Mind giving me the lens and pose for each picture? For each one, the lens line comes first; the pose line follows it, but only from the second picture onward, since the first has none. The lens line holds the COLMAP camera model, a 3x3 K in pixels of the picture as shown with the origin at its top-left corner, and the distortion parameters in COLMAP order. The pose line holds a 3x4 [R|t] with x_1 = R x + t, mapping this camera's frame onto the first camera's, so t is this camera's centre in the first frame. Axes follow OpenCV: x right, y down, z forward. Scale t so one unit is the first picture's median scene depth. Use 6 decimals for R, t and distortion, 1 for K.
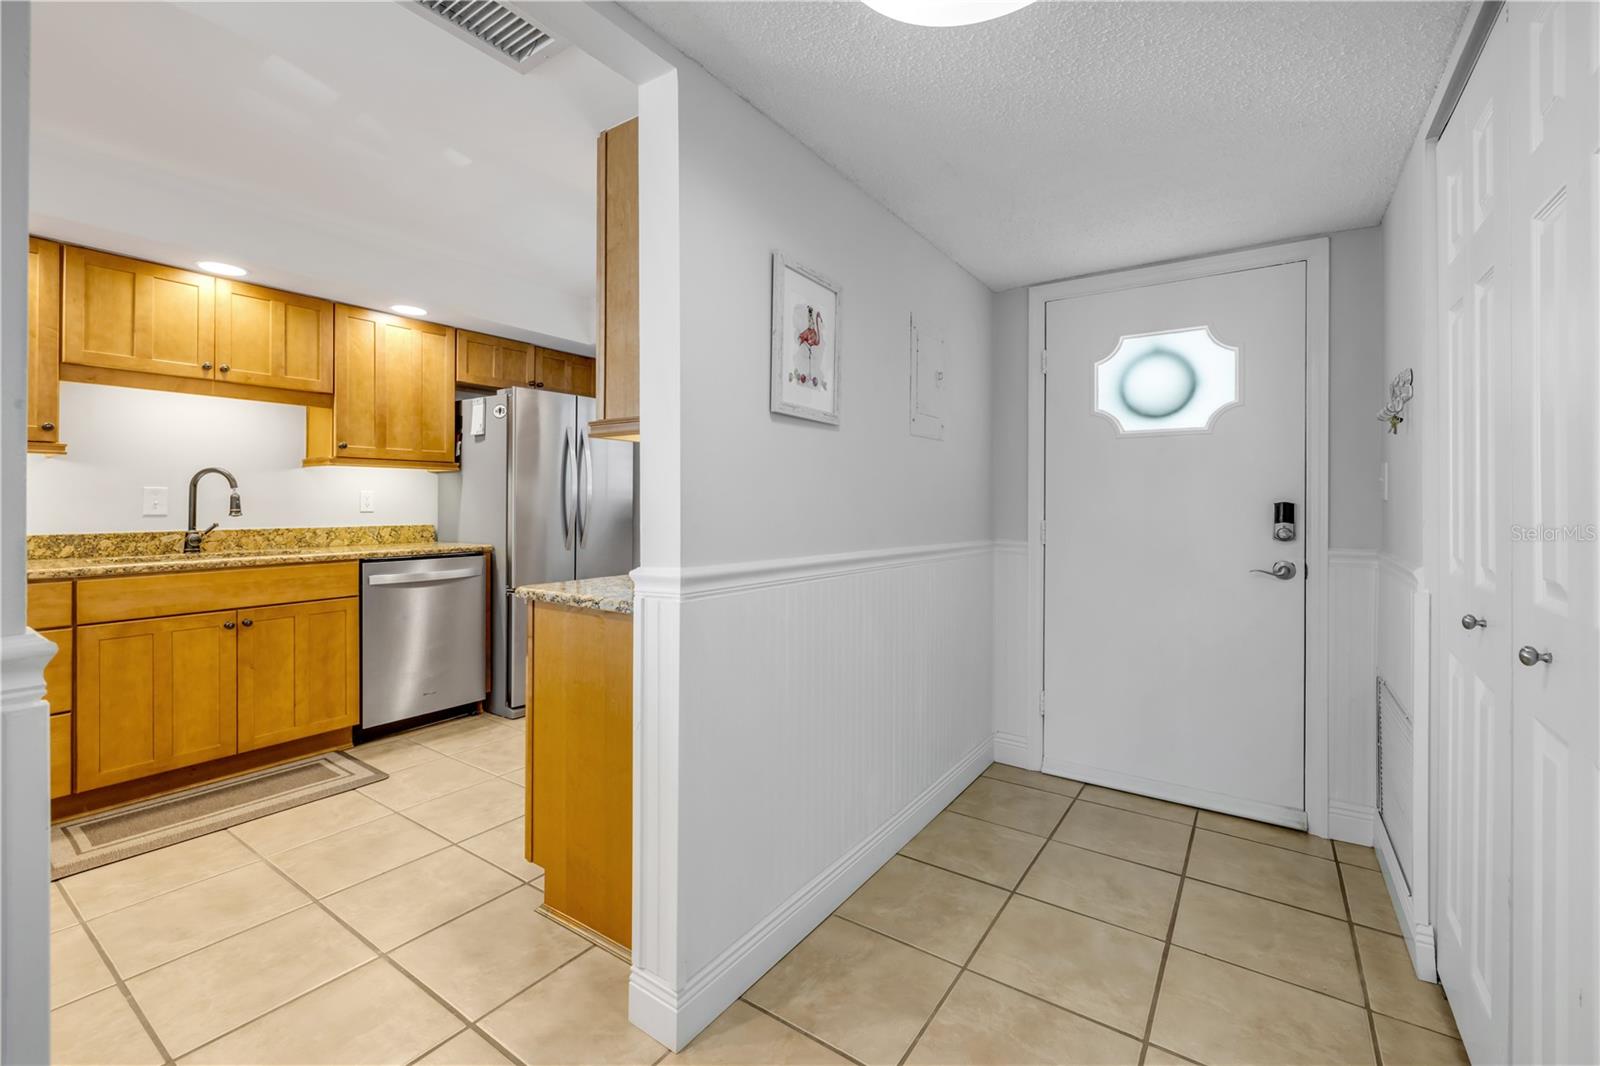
lens RADIAL K [[677.4, 0, 795.8], [0, 677.4, 501.8], [0, 0, 1]] dist [-0.001856, 0.000079]
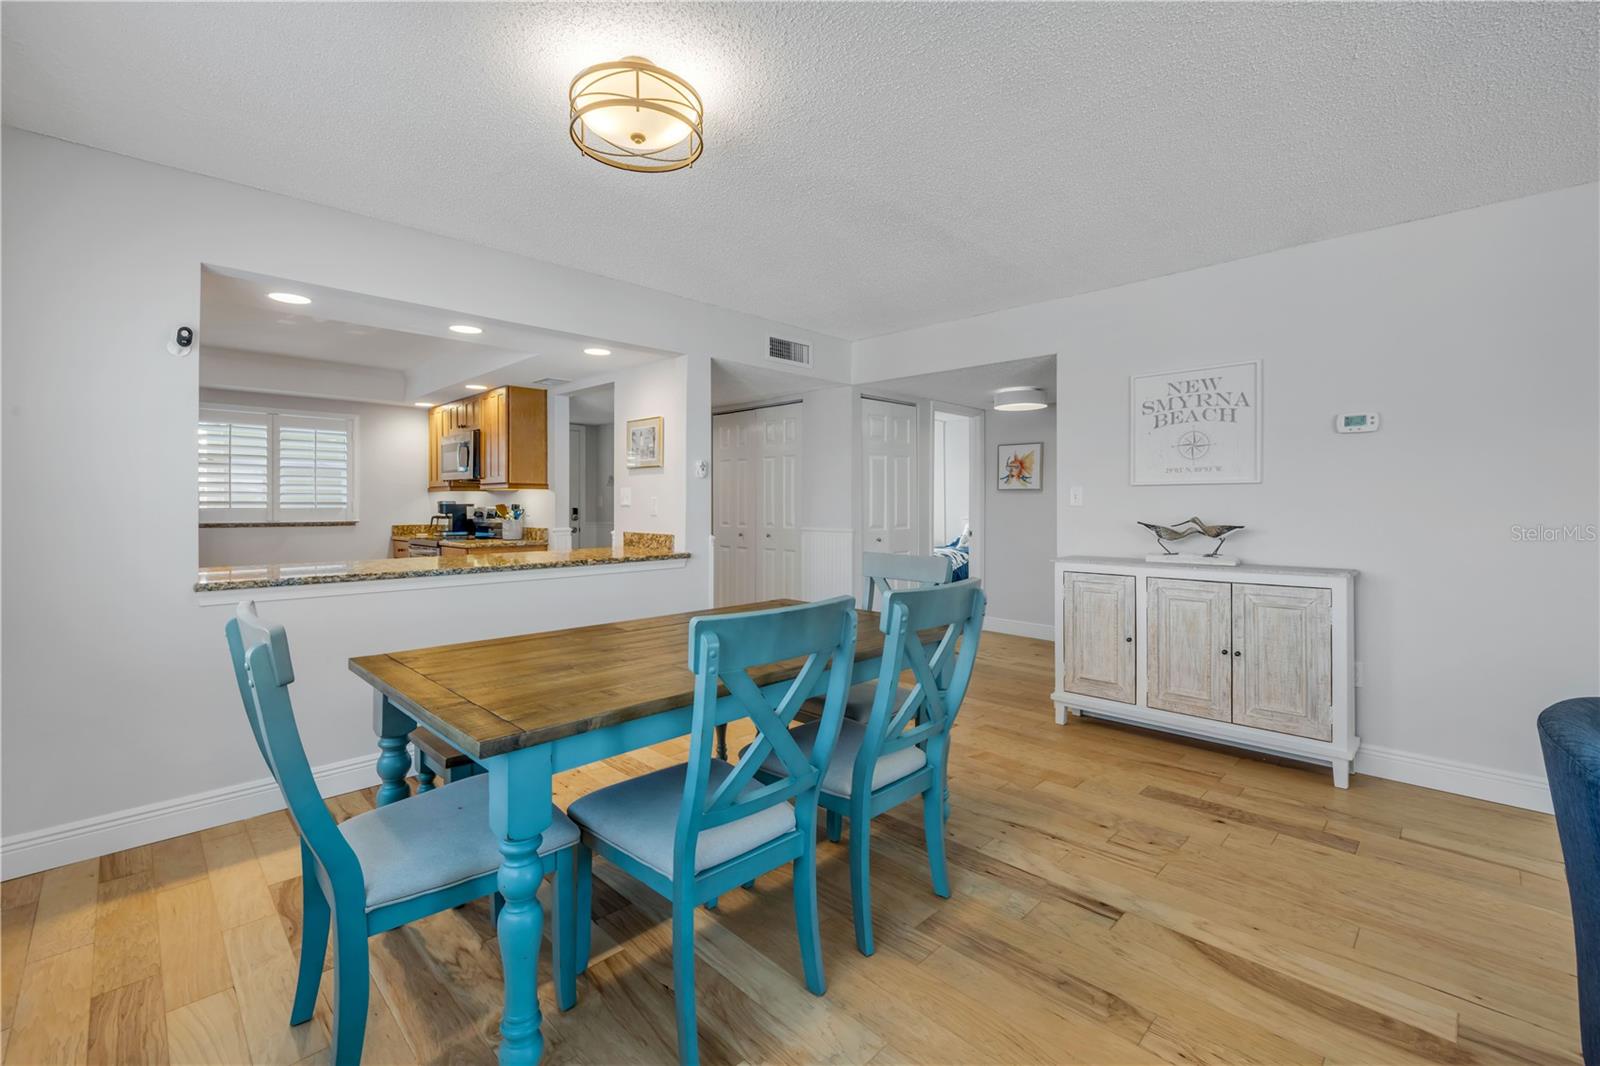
lens RADIAL K [[677.4, 0, 800.5], [0, 677.4, 506.2], [0, 0, 1]] dist [-0.001856, 0.000079]
pose [[0.169979, -0.006819, 0.985424, -1.971345], [0.000486, 0.999977, 0.006836, -0.025007], [-0.985448, -0.000683, 0.169978, -0.499578]]
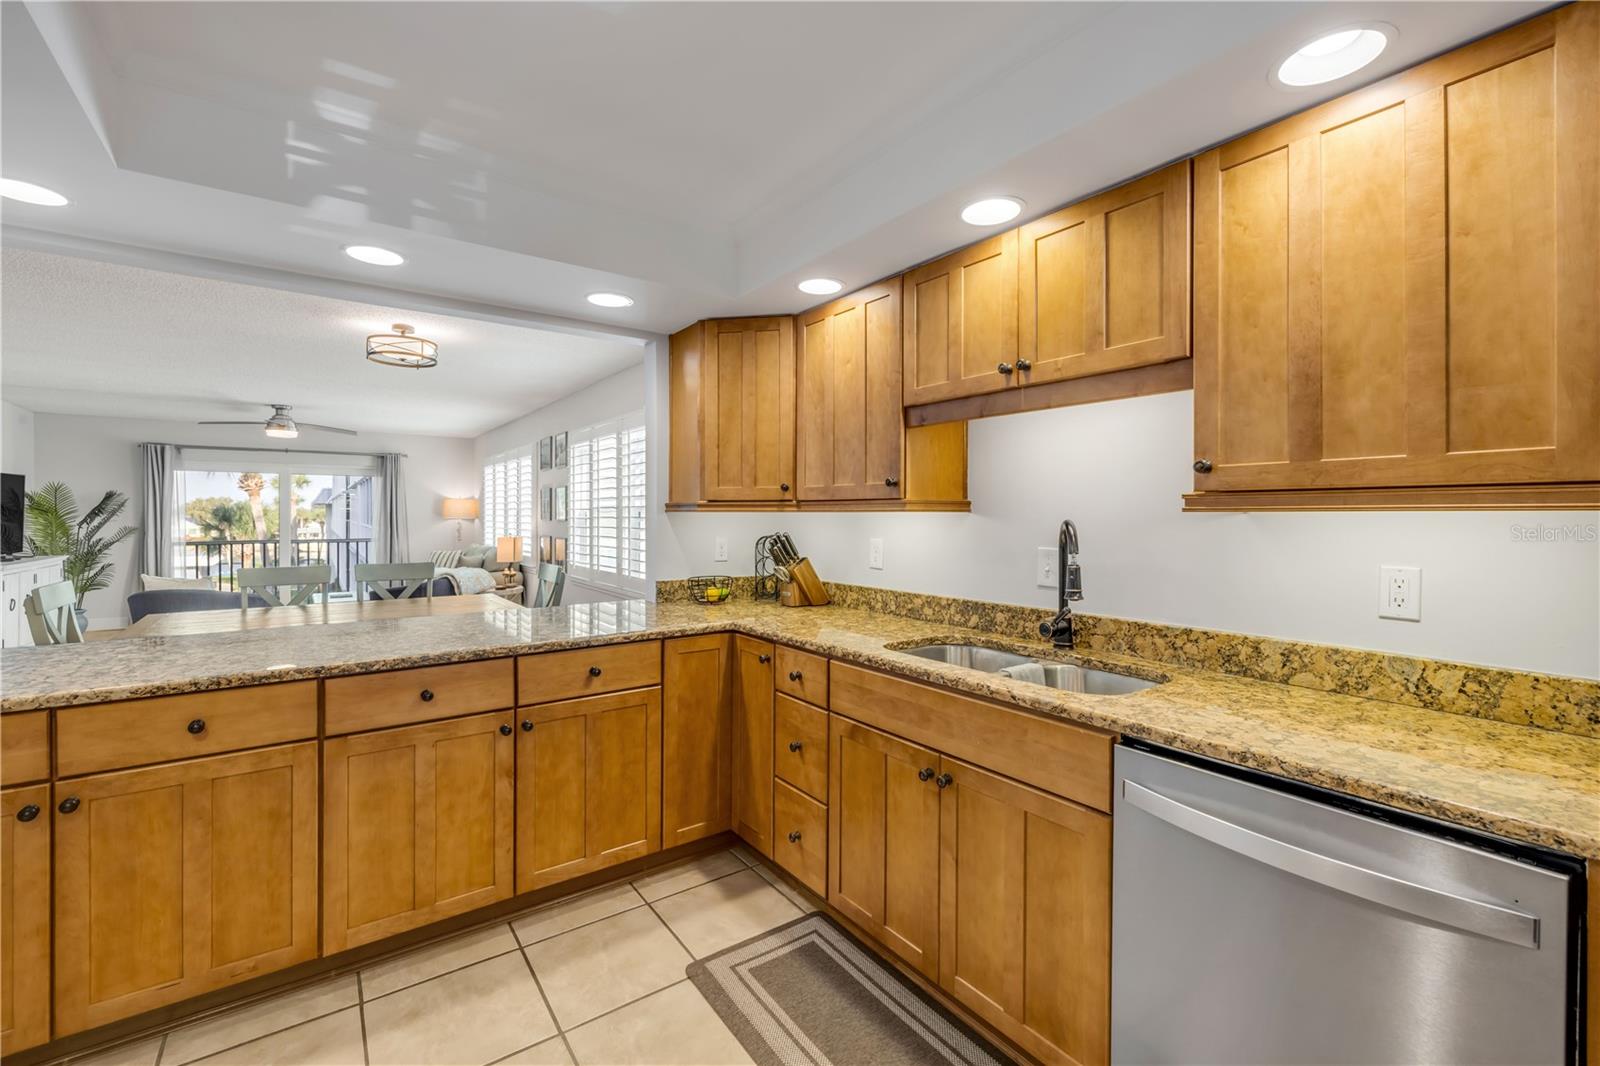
lens RADIAL K [[677.4, 0, 797.3], [0, 677.4, 516.0], [0, 0, 1]] dist [-0.001856, 0.000079]
pose [[-0.333389, -0.001417, -0.942788, -0.195907], [-0.003635, 0.999993, -0.000217, -0.060032], [0.942782, 0.003354, -0.333392, 1.098880]]
